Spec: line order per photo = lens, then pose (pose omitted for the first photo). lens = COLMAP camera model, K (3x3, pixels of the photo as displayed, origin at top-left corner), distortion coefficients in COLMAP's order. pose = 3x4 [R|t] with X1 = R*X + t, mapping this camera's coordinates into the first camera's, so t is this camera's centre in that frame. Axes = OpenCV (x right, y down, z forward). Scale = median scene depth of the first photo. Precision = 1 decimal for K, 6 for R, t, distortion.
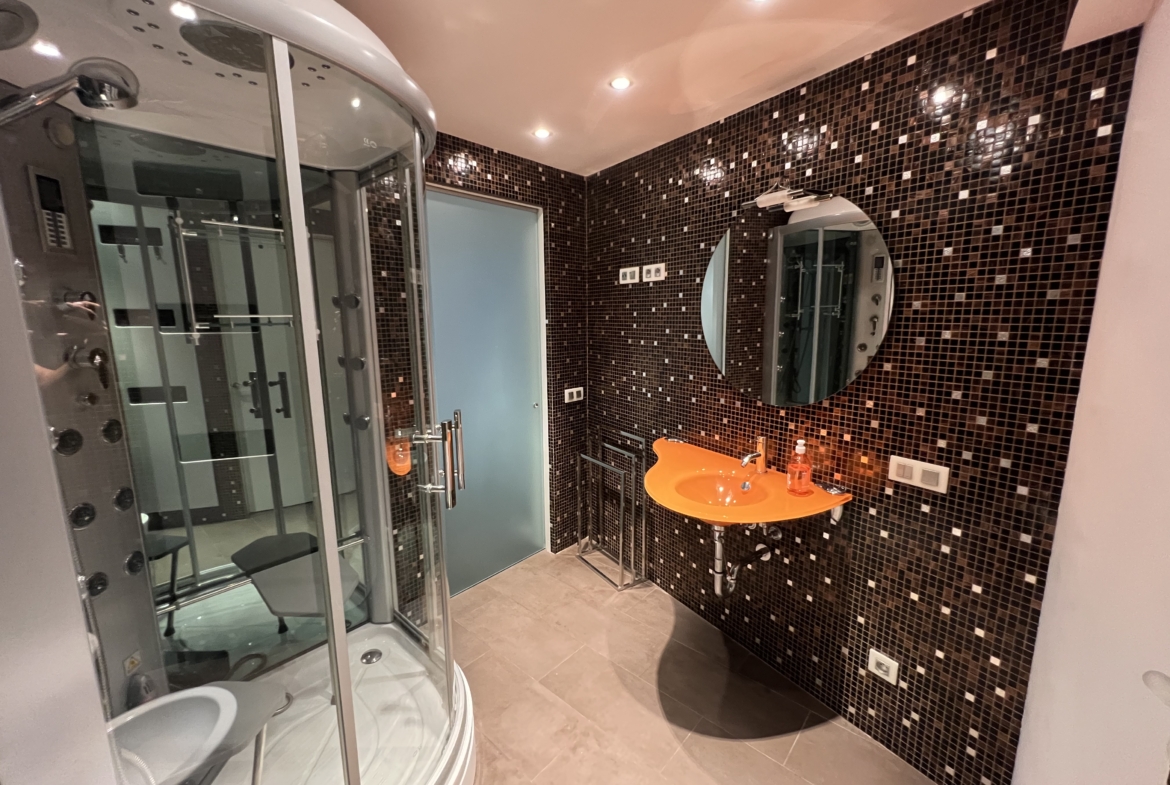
lens RADIAL K [[467.6, 0, 586.9], [0, 467.6, 394.8], [0, 0, 1]] dist [-0.001701, 0.000877]
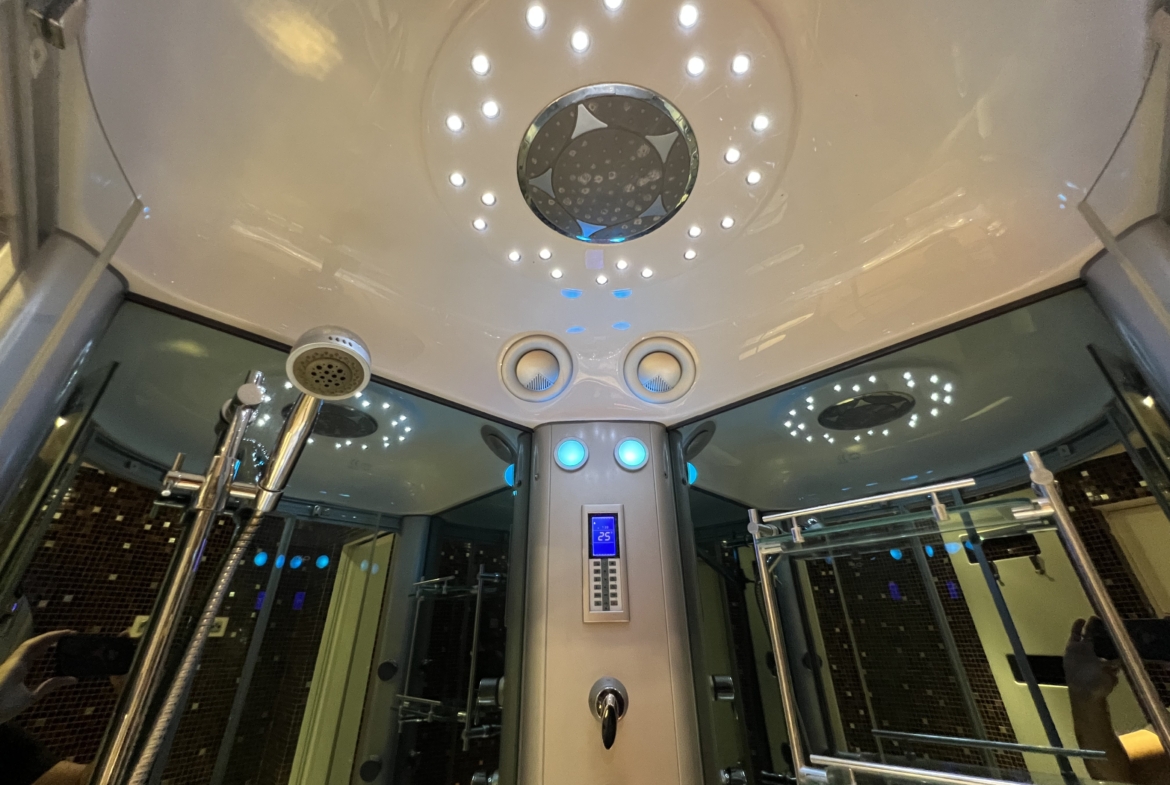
lens RADIAL K [[467.6, 0, 586.9], [0, 467.6, 394.8], [0, 0, 1]] dist [-0.001701, 0.000877]
pose [[-0.057538, -0.466138, -0.882839, -0.375235], [-0.155460, 0.877700, -0.453293, -0.276241], [0.986165, 0.111164, -0.122967, 1.010376]]
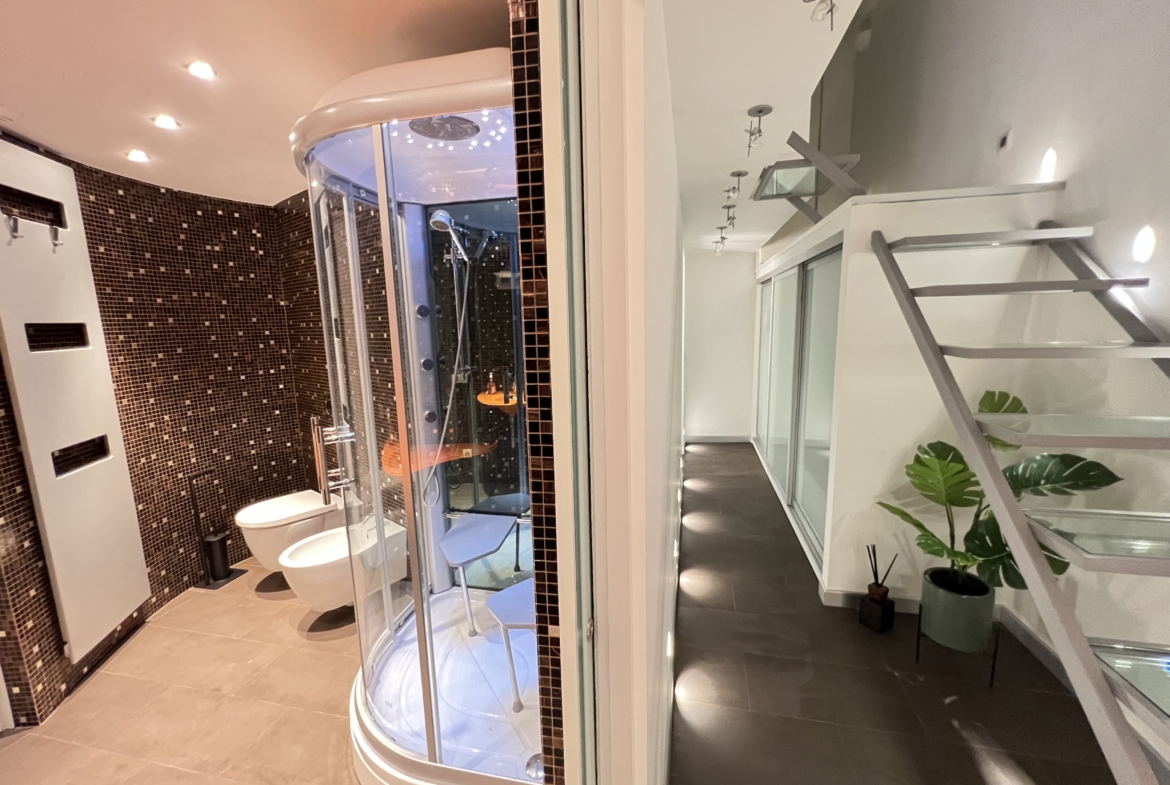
lens RADIAL K [[467.6, 0, 586.9], [0, 467.6, 394.8], [0, 0, 1]] dist [-0.001701, 0.000877]
pose [[-0.868718, 0.101032, -0.484894, -0.348875], [-0.058380, 0.951265, 0.302797, -0.417143], [0.491855, 0.291353, -0.820483, 2.408099]]
